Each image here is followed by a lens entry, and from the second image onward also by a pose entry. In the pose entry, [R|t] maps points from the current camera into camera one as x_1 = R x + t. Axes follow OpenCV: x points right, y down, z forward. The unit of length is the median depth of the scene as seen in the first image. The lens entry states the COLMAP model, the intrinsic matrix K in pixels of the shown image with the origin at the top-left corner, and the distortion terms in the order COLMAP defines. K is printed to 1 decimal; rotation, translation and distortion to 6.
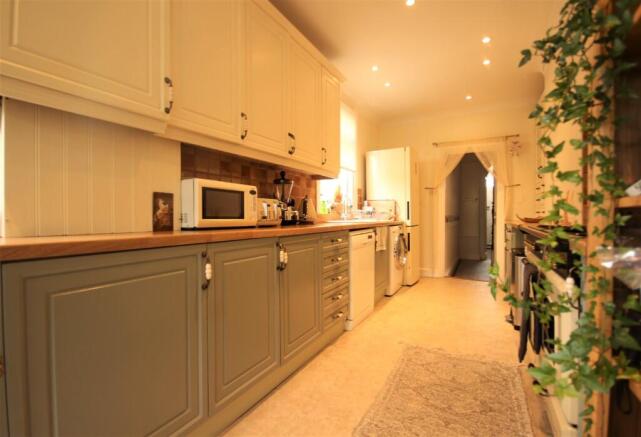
lens RADIAL K [[308.5, 0, 319.2], [0, 308.5, 217.0], [0, 0, 1]] dist [0.002480, 0.001172]
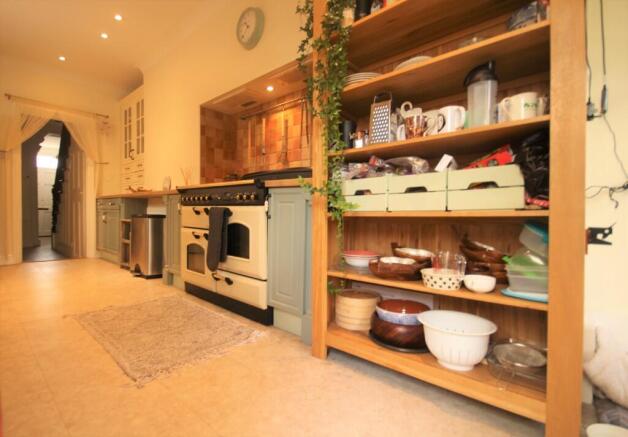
lens RADIAL K [[298.8, 0, 312.9], [0, 298.8, 215.7], [0, 0, 1]] dist [0.000100, -0.000300]
pose [[0.212293, -0.019329, 0.977015, -0.535897], [0.006243, 0.999811, 0.018424, 0.155389], [-0.977186, 0.002188, 0.212373, 0.197715]]
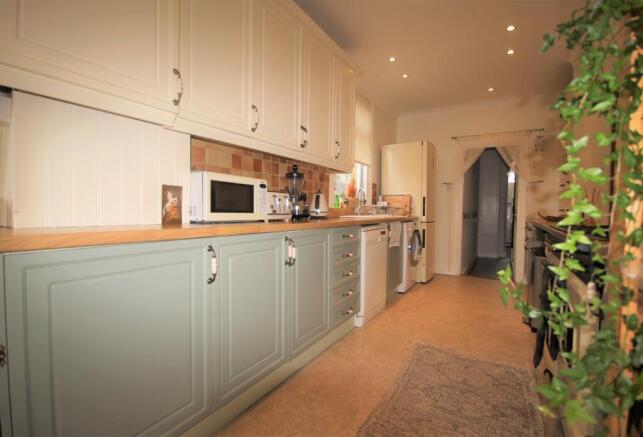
lens RADIAL K [[308.3, 0, 321.2], [0, 308.3, 217.0], [0, 0, 1]] dist [0.004355, -0.001239]
pose [[0.998746, 0.018103, -0.046675, 0.020947], [-0.017133, 0.999631, 0.021095, -0.005242], [0.047040, -0.020269, 0.998687, 0.019304]]
